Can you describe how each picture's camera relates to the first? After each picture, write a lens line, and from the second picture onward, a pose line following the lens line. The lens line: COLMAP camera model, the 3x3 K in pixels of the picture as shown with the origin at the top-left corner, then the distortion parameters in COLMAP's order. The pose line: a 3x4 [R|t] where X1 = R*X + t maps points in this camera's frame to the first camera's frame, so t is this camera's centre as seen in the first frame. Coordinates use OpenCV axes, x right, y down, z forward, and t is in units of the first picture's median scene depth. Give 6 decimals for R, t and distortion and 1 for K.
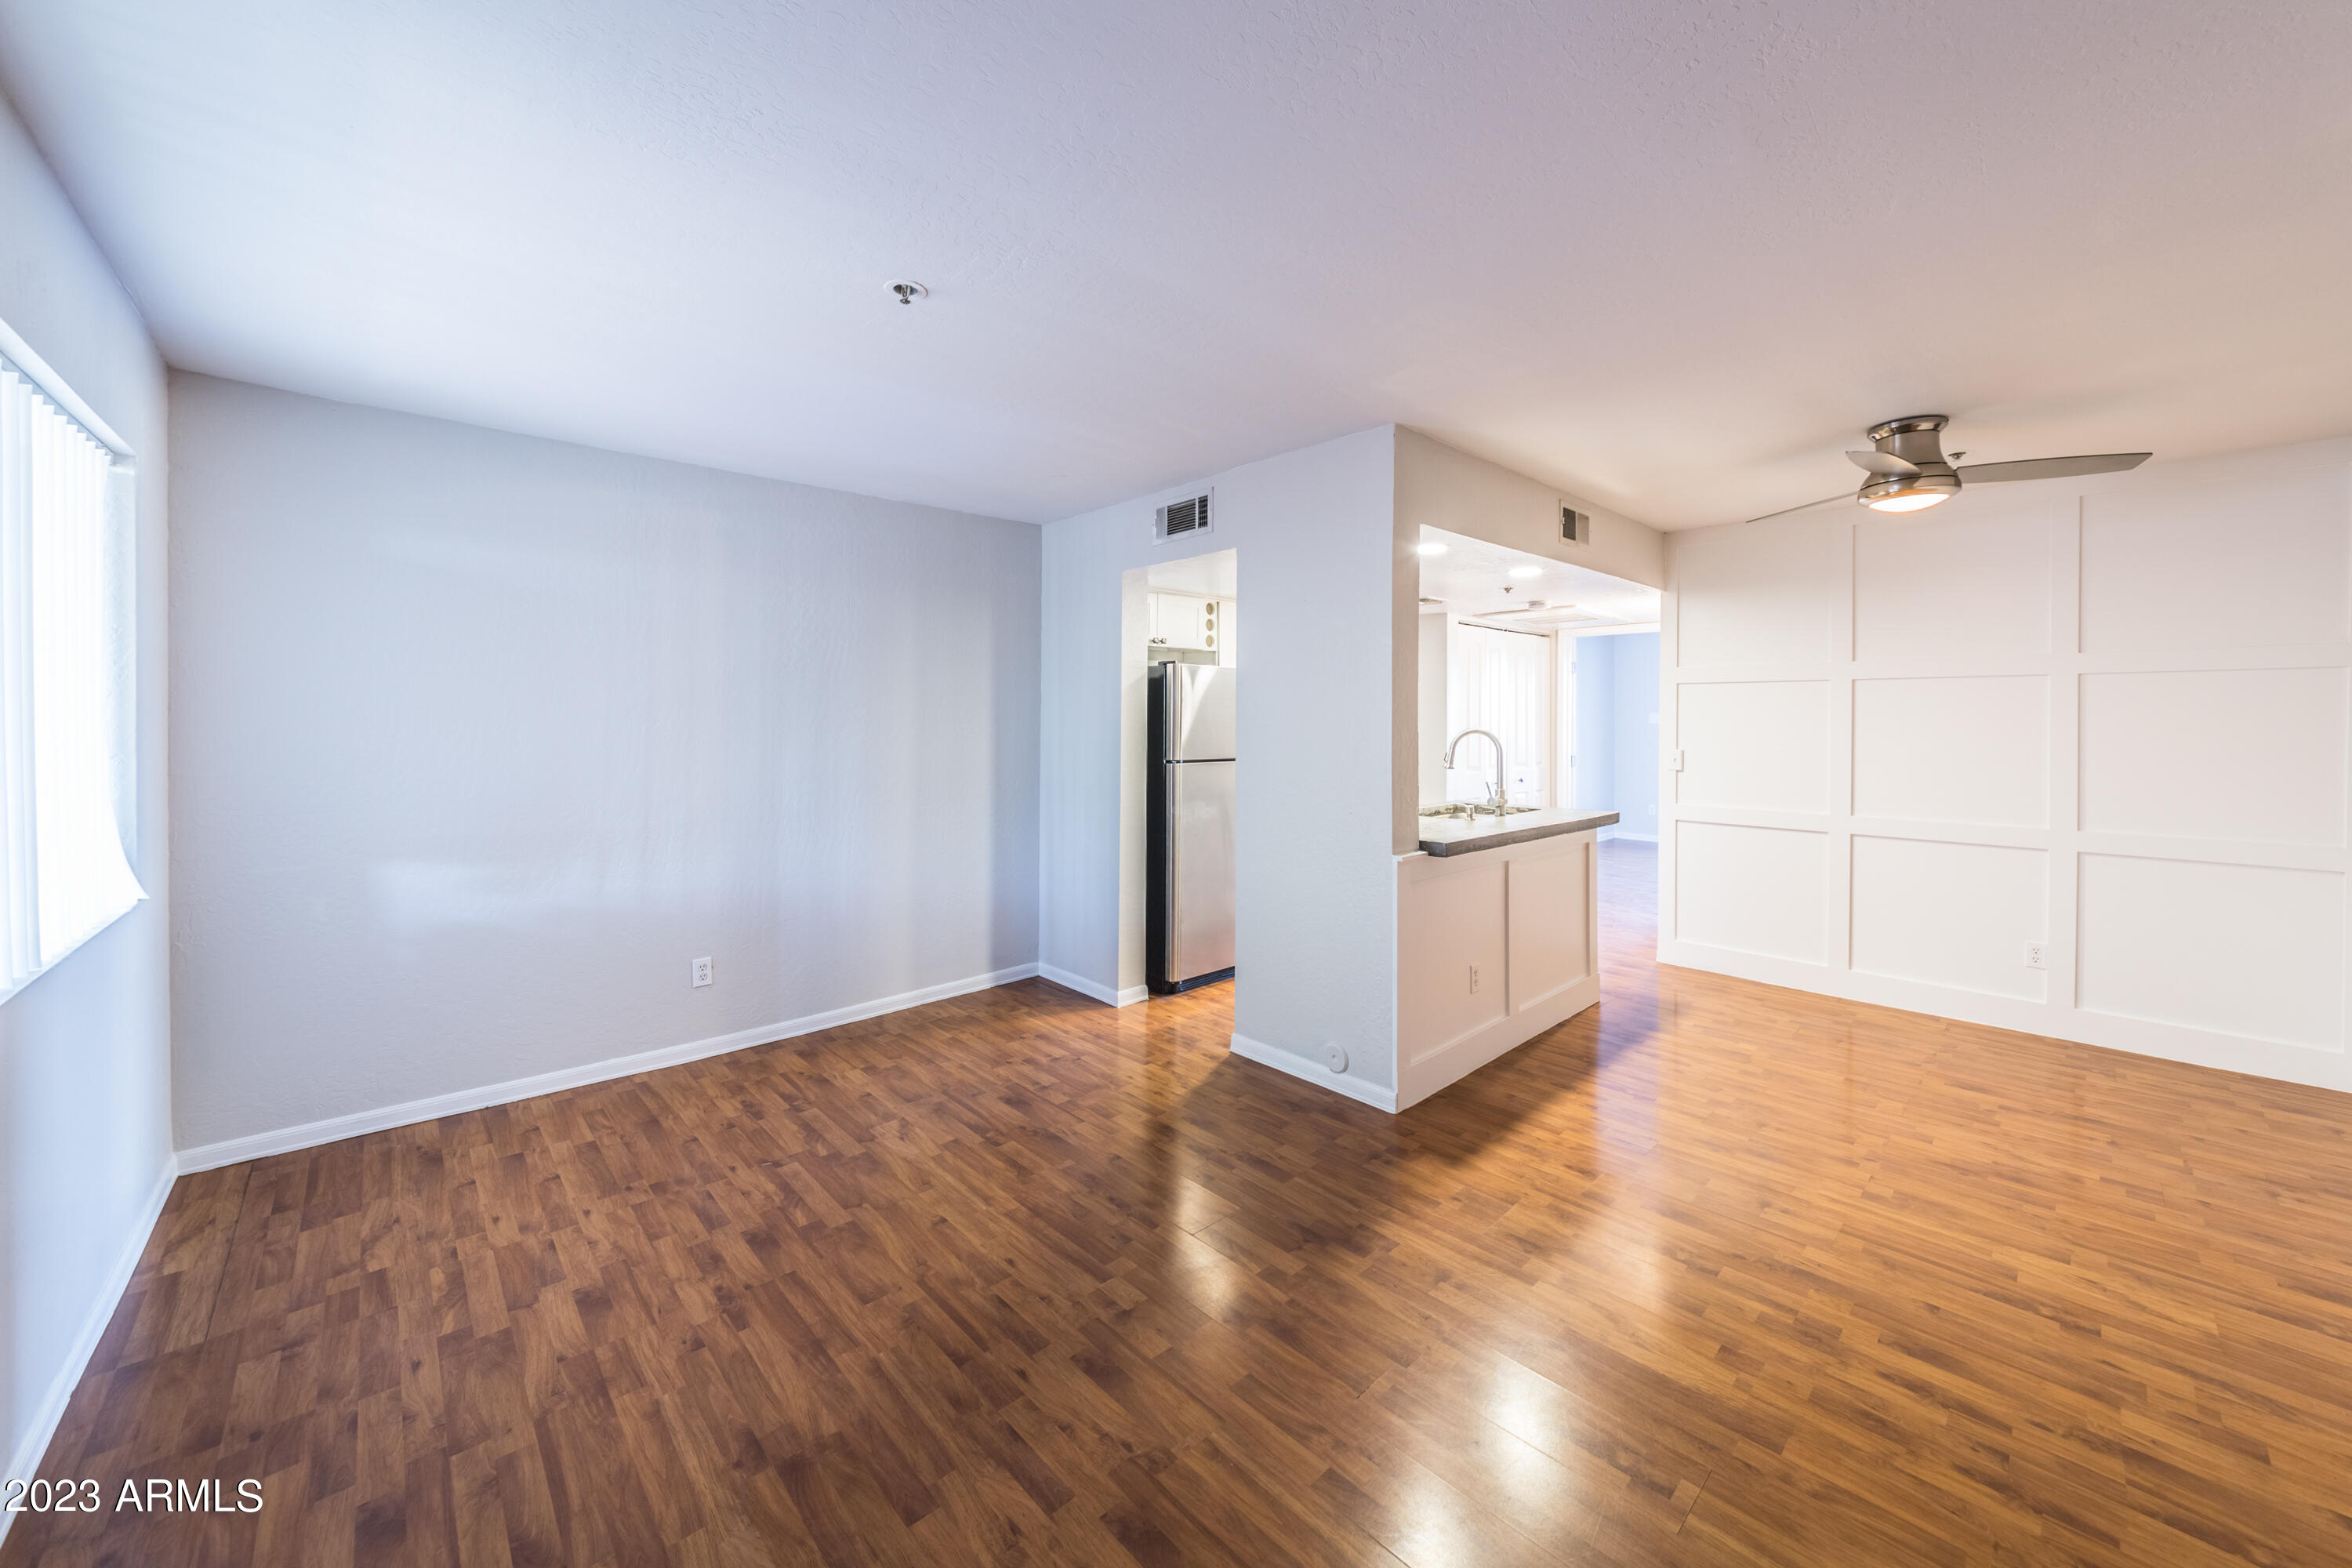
lens RADIAL K [[871.1, 0, 1185.8], [0, 871.1, 721.3], [0, 0, 1]] dist [-0.006508, -0.000645]
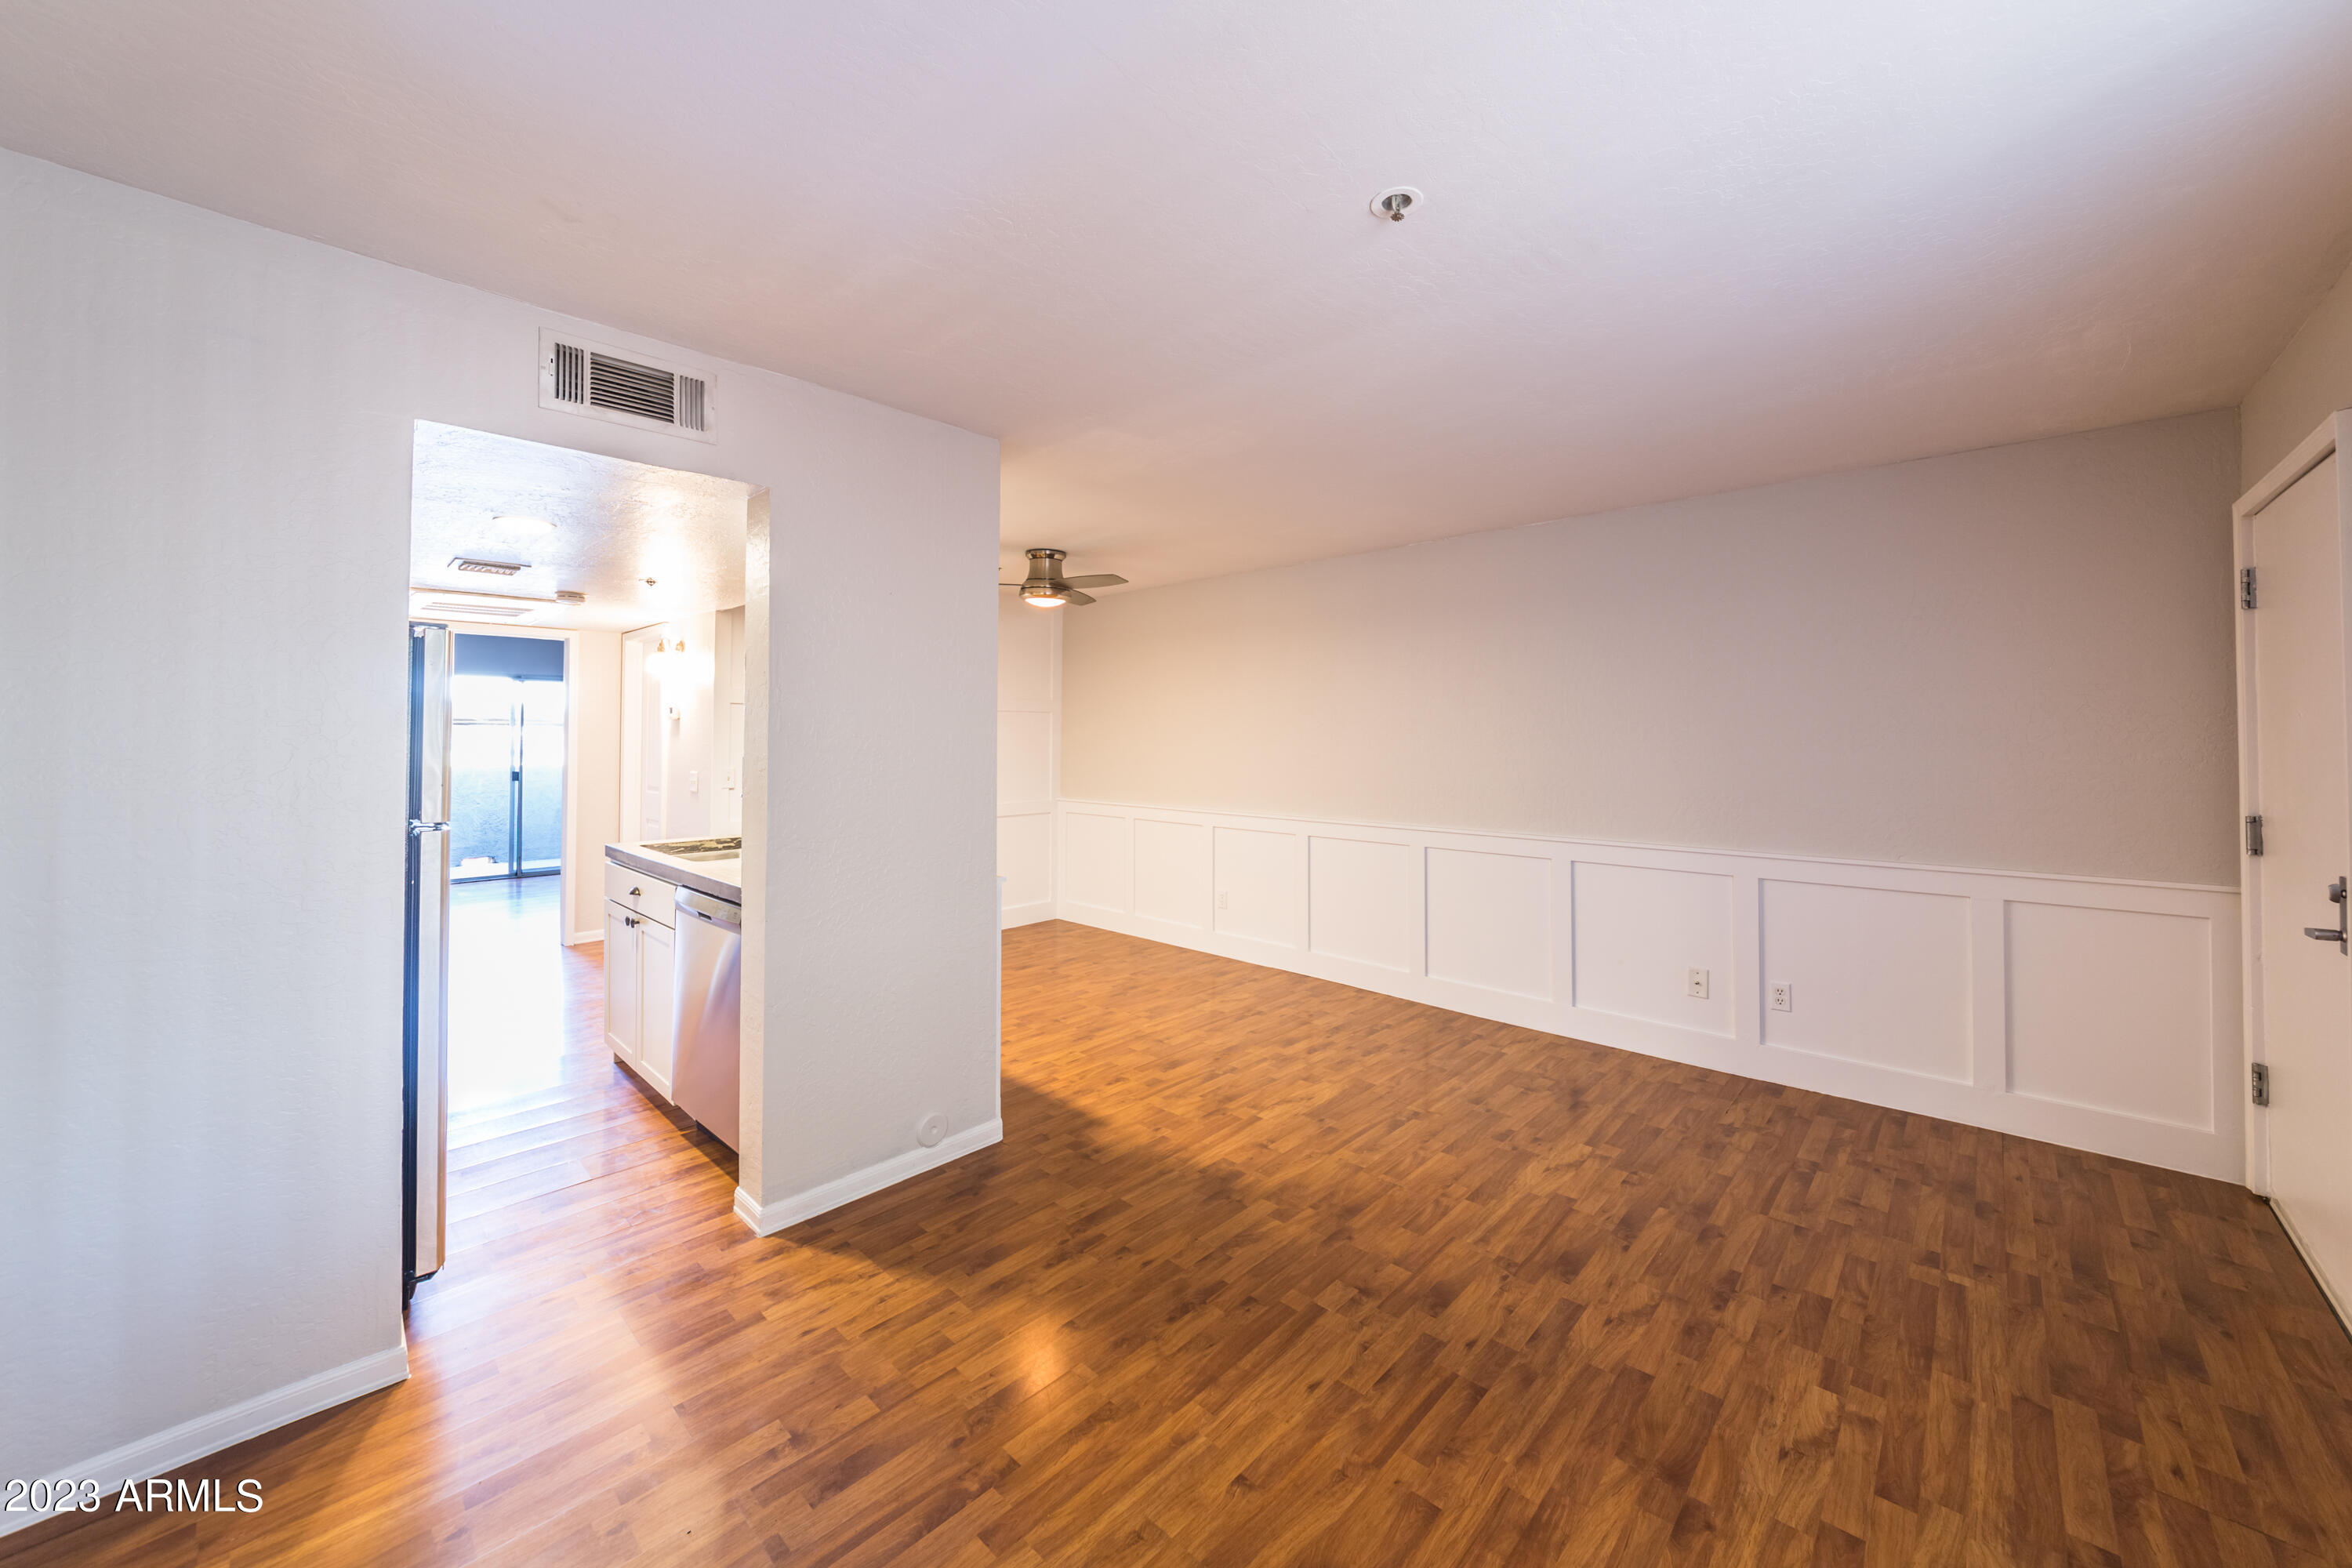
lens RADIAL K [[918.2, 0, 1128.2], [0, 918.2, 728.7], [0, 0, 1]] dist [-0.019602, 0.004468]
pose [[-0.049477, 0.001151, 0.998775, -1.156940], [0.009227, 0.999957, -0.000696, -0.012773], [-0.998733, 0.009181, -0.049485, 1.316439]]
